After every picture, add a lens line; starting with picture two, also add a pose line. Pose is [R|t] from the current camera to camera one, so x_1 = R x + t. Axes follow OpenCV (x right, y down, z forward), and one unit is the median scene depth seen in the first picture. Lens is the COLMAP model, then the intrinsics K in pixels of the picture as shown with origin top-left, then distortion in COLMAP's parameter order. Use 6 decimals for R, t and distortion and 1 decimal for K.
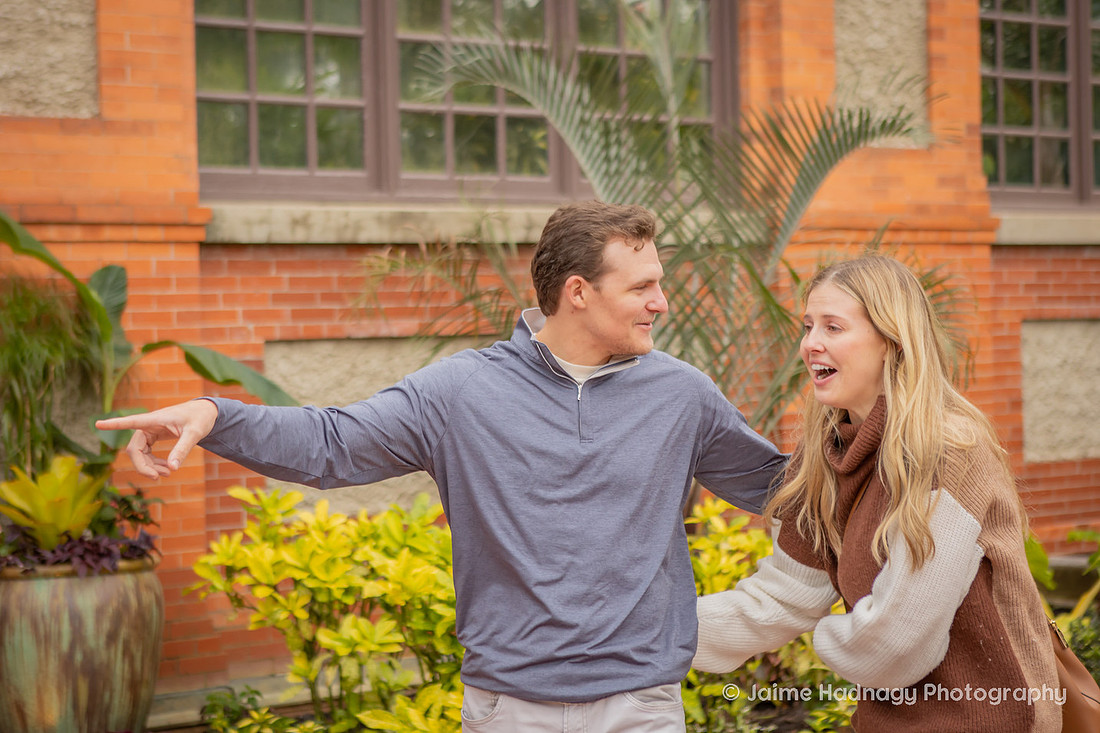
lens RADIAL K [[2040.0, 0, 644.1], [0, 2040.0, 363.9], [0, 0, 1]] dist [0.086246, 0.113324]
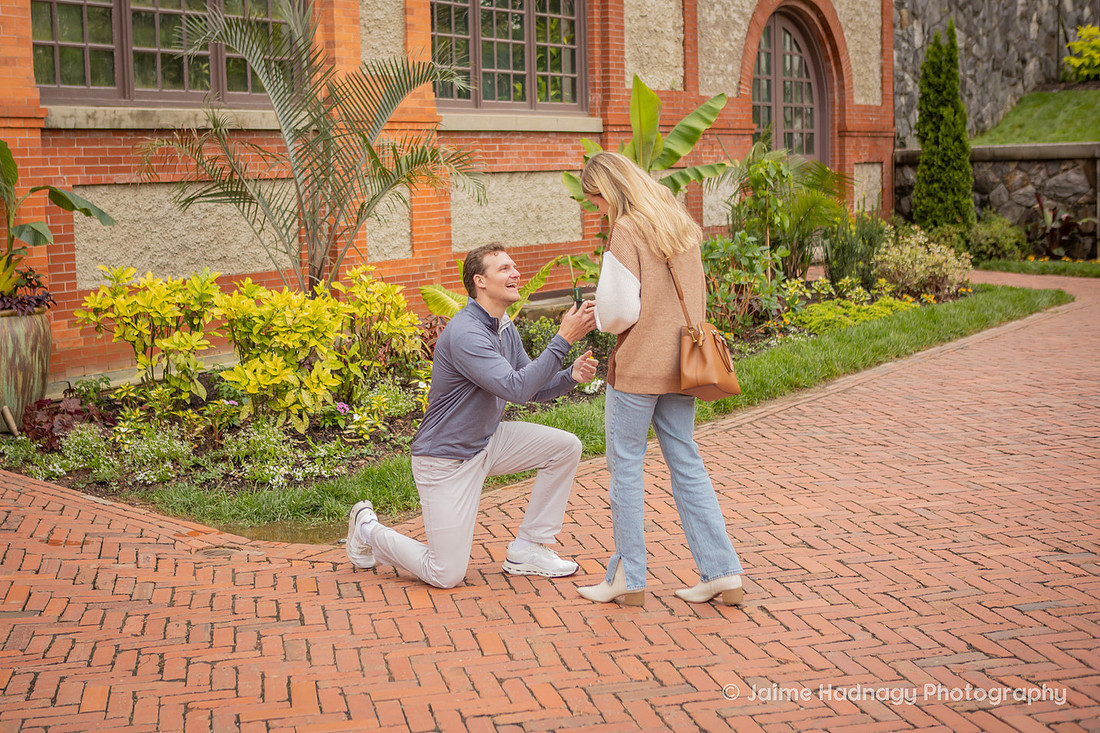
lens RADIAL K [[1417.1, 0, 545.8], [0, 1417.1, 297.9], [0, 0, 1]] dist [-0.021592, 0.020523]
pose [[0.941741, -0.030398, 0.334964, -0.220500], [0.008462, 0.997734, 0.066753, 0.007582], [-0.336234, -0.060030, 0.939864, -0.277711]]
